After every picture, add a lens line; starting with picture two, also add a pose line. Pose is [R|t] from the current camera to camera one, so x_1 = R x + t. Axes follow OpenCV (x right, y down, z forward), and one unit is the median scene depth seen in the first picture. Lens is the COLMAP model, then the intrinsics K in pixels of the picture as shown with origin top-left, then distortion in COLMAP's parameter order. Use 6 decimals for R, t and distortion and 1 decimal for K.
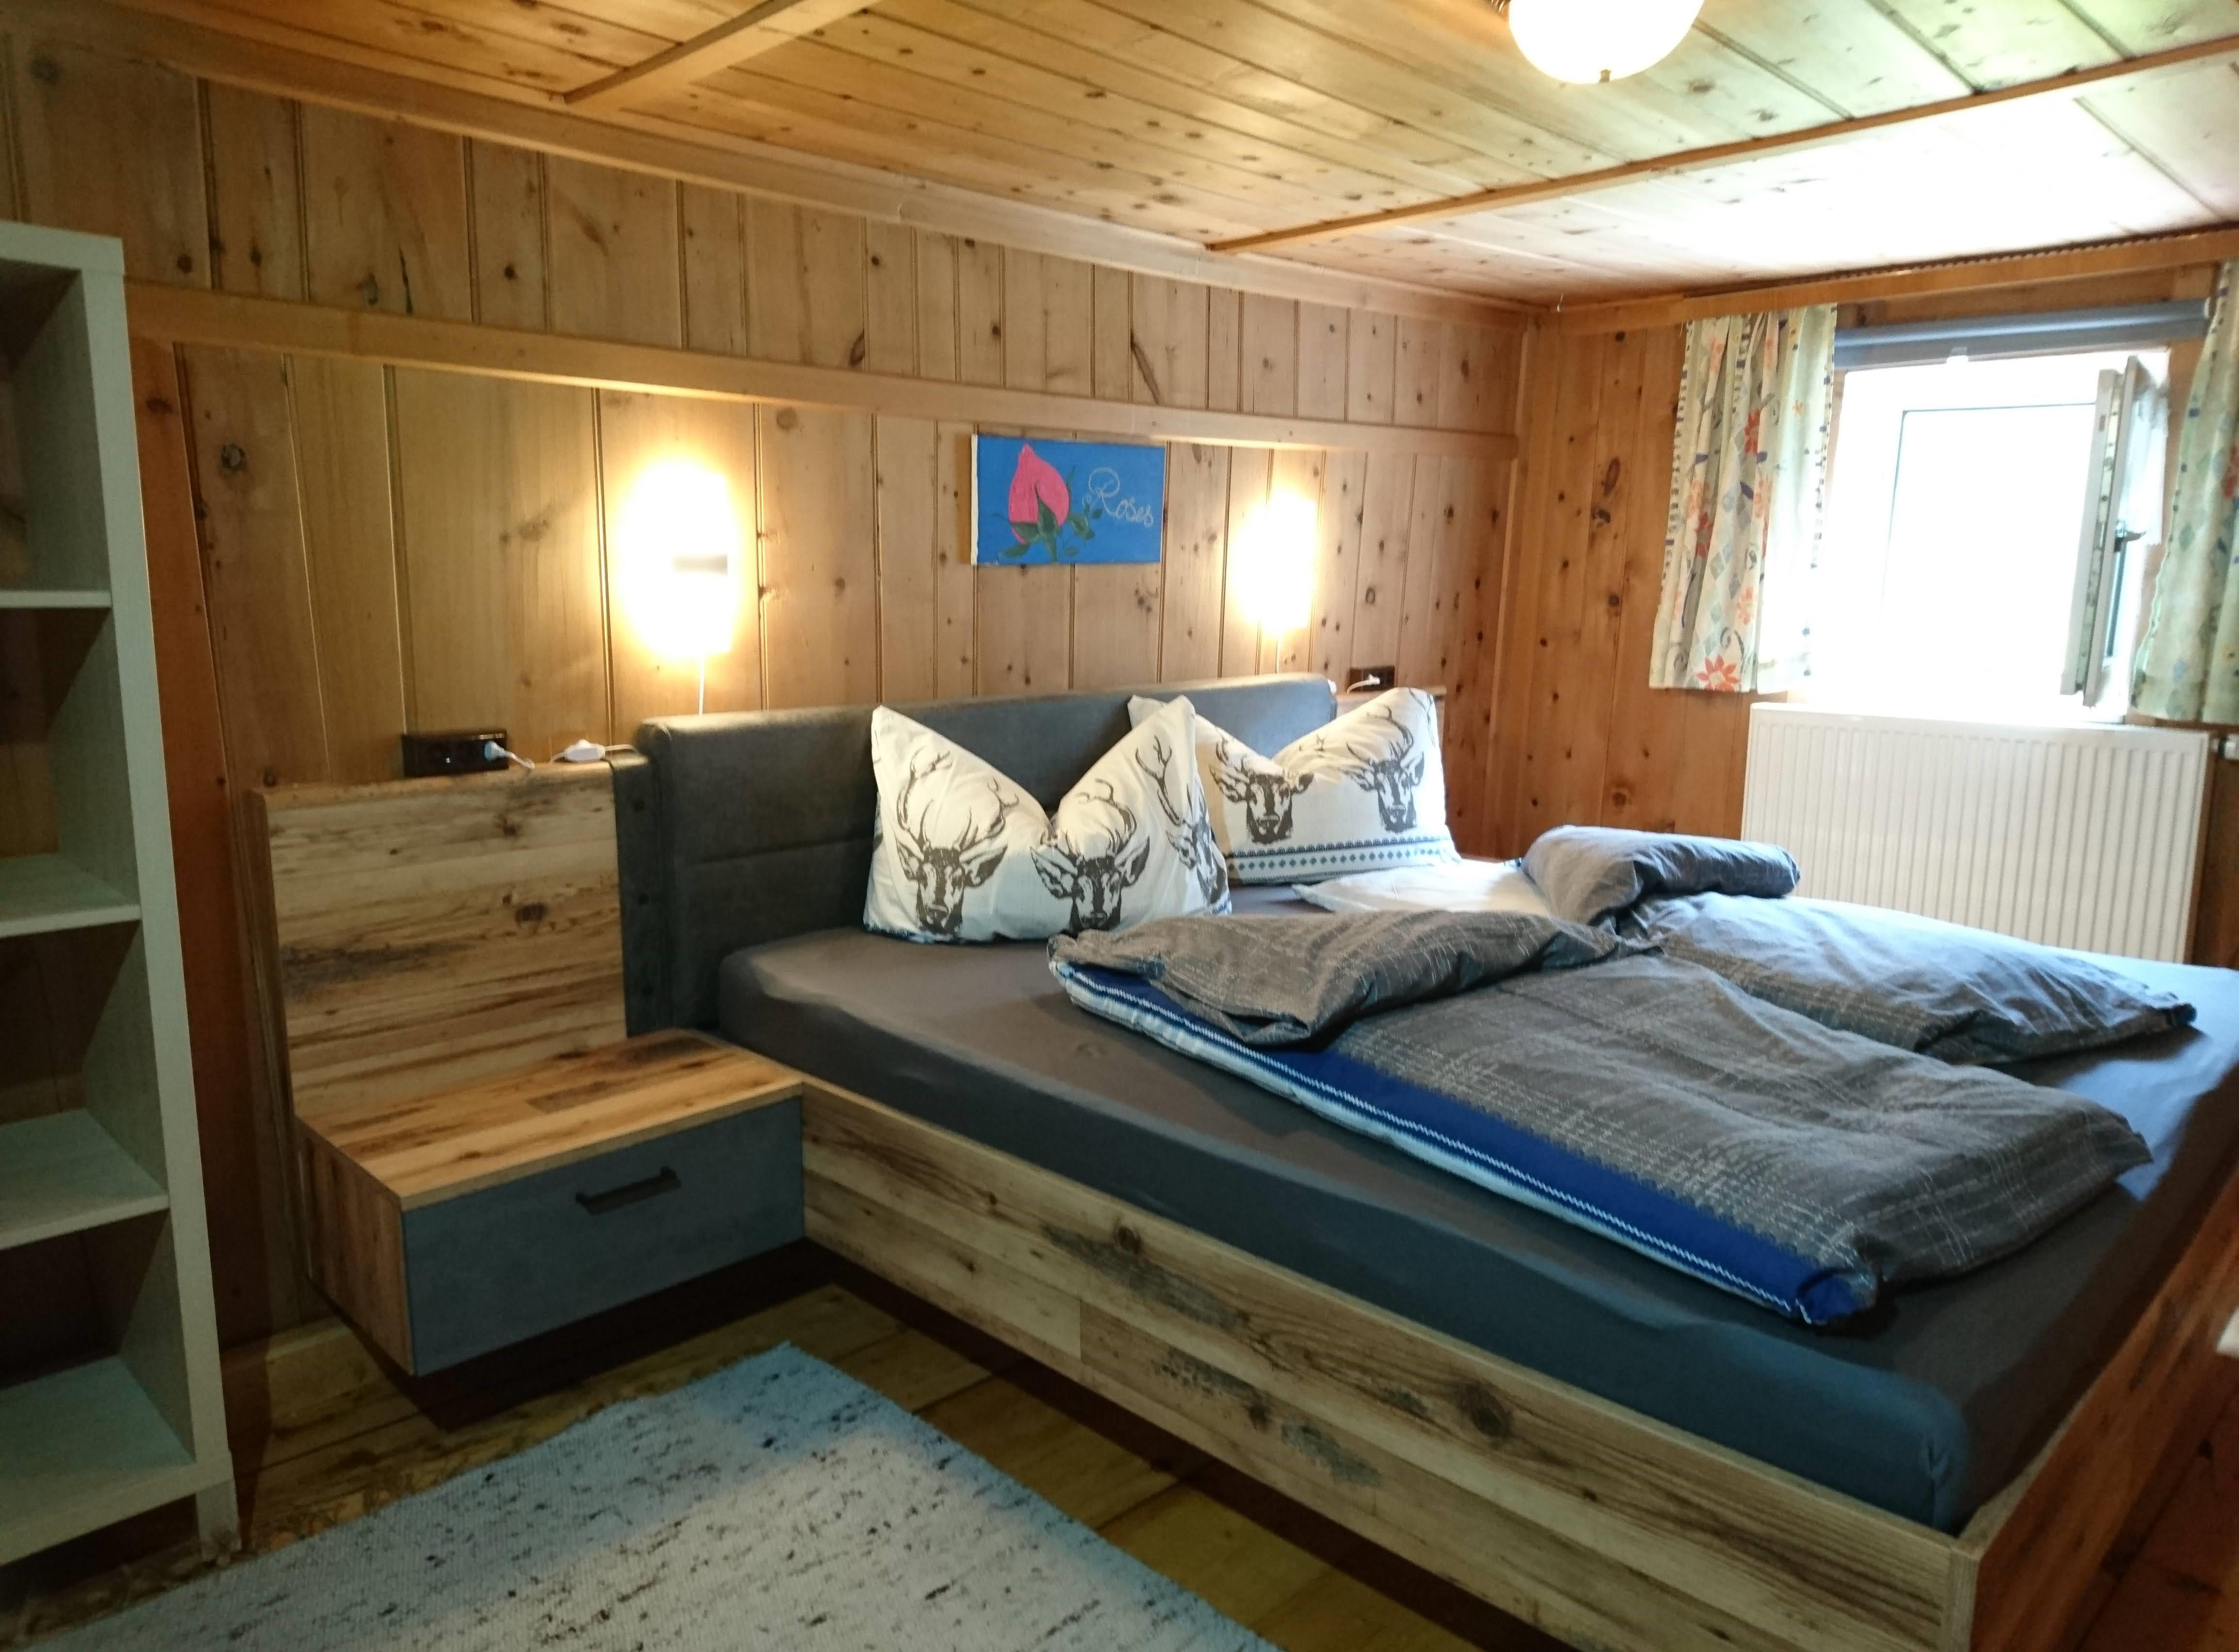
lens RADIAL K [[1504.4, 0, 1119.5], [0, 1504.4, 826.0], [0, 0, 1]] dist [-0.000545, -0.000330]
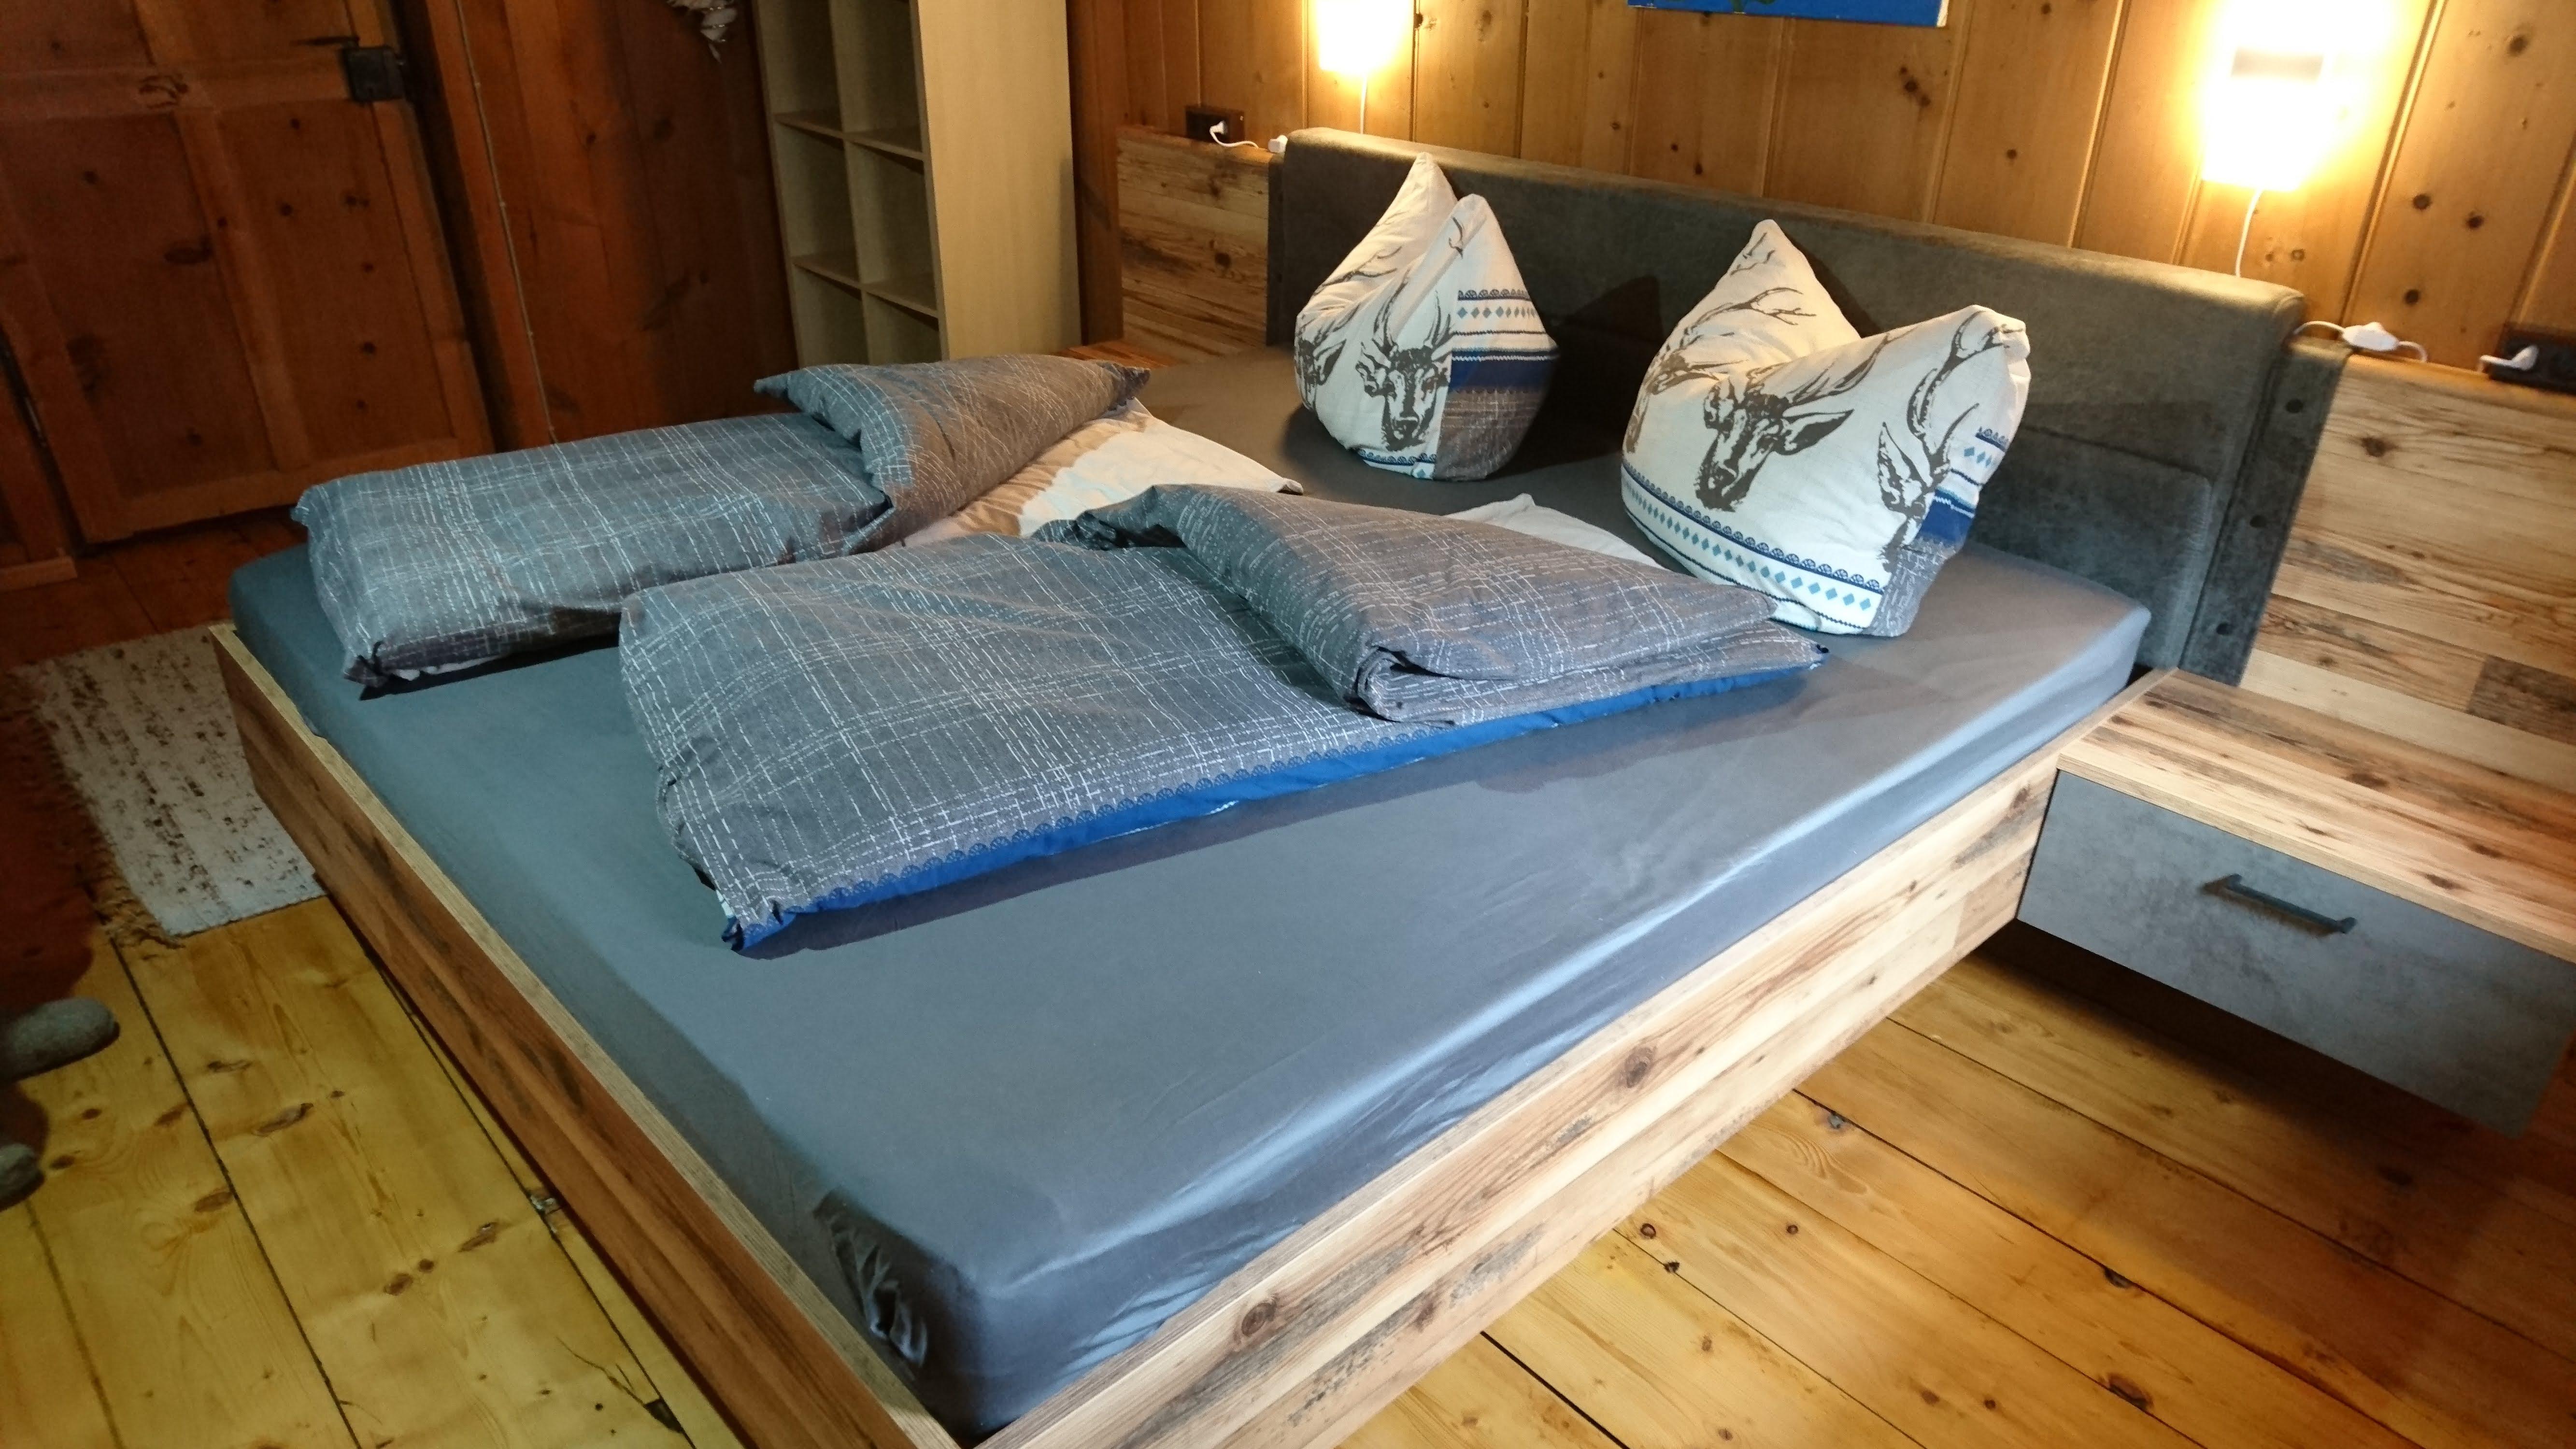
lens RADIAL K [[1640.4, 0, 1288.0], [0, 1640.4, 724.5], [0, 0, 1]] dist [0.004488, 0.000567]
pose [[-0.050622, 0.443960, -0.894615, 0.933952], [-0.193974, 0.874335, 0.444873, -0.205316], [0.979700, 0.196053, 0.041856, 0.911252]]
